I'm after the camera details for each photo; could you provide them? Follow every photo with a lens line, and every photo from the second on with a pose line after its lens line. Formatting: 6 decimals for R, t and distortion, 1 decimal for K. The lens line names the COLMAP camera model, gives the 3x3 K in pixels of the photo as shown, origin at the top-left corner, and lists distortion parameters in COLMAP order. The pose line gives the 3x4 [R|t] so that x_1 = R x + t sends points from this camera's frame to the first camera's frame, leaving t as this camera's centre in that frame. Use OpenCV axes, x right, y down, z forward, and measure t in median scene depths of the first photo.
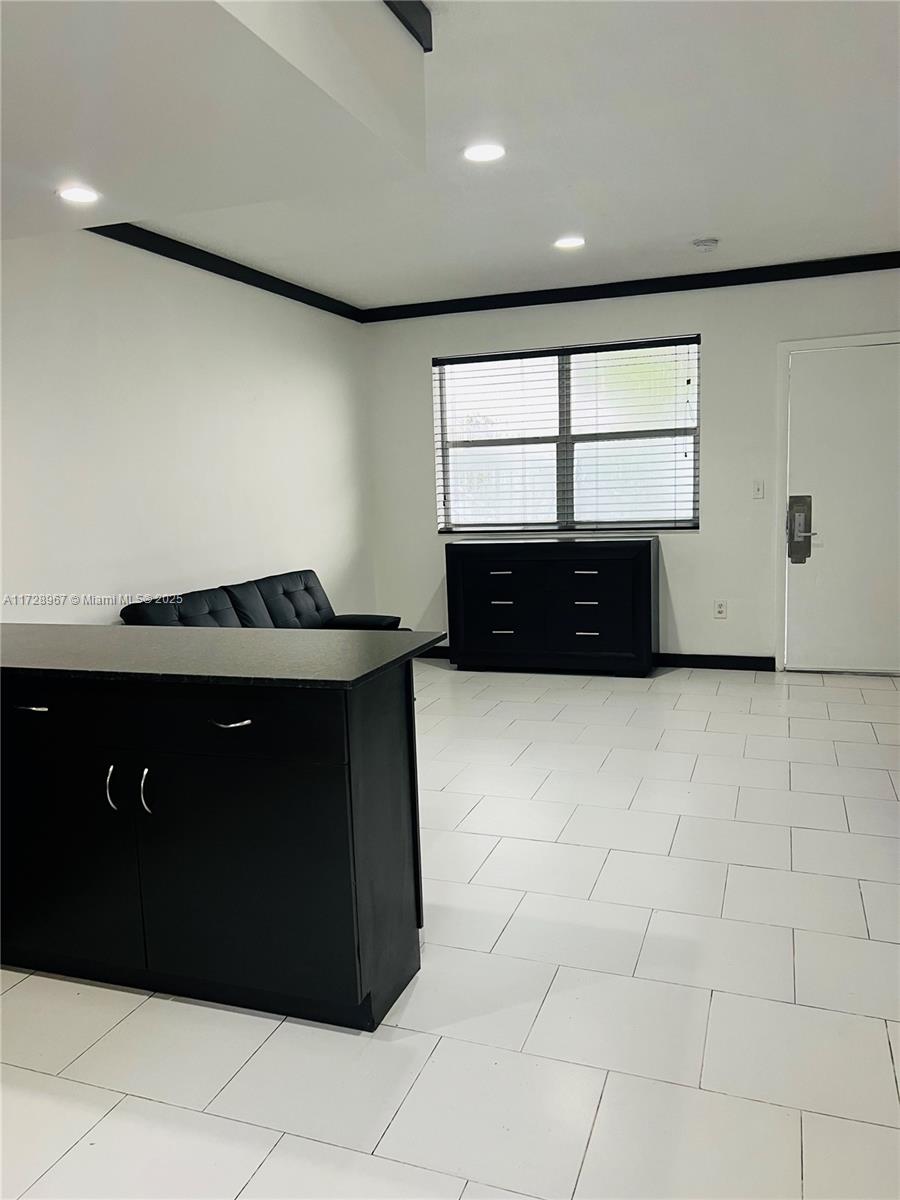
lens RADIAL K [[907.7, 0, 447.7], [0, 907.7, 603.1], [0, 0, 1]] dist [0.041085, -0.007397]
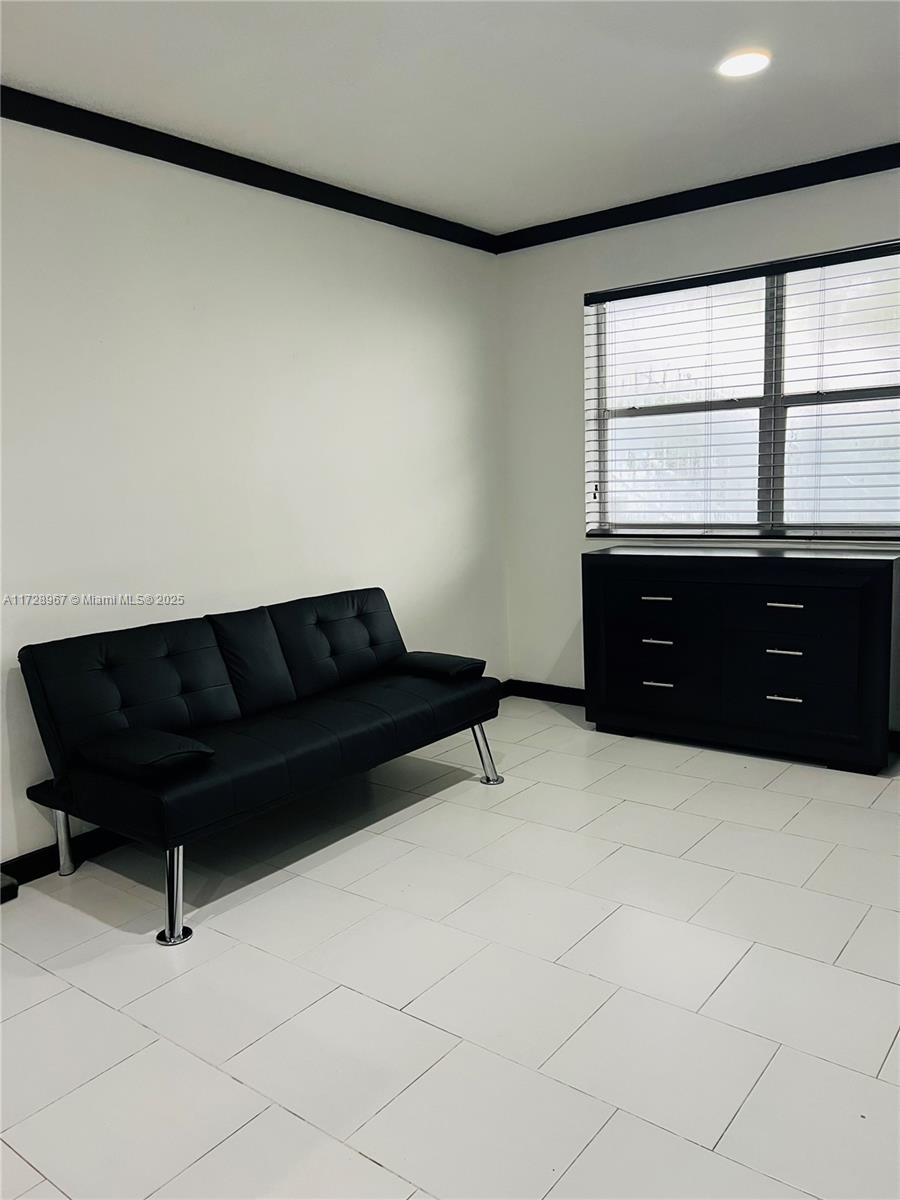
lens RADIAL K [[907.7, 0, 451.1], [0, 907.7, 595.5], [0, 0, 1]] dist [0.041085, -0.007397]
pose [[0.950735, 0.041946, -0.307154, 0.115988], [-0.037408, 0.999087, 0.020650, -0.042062], [0.307740, -0.008143, 0.951436, 0.283026]]
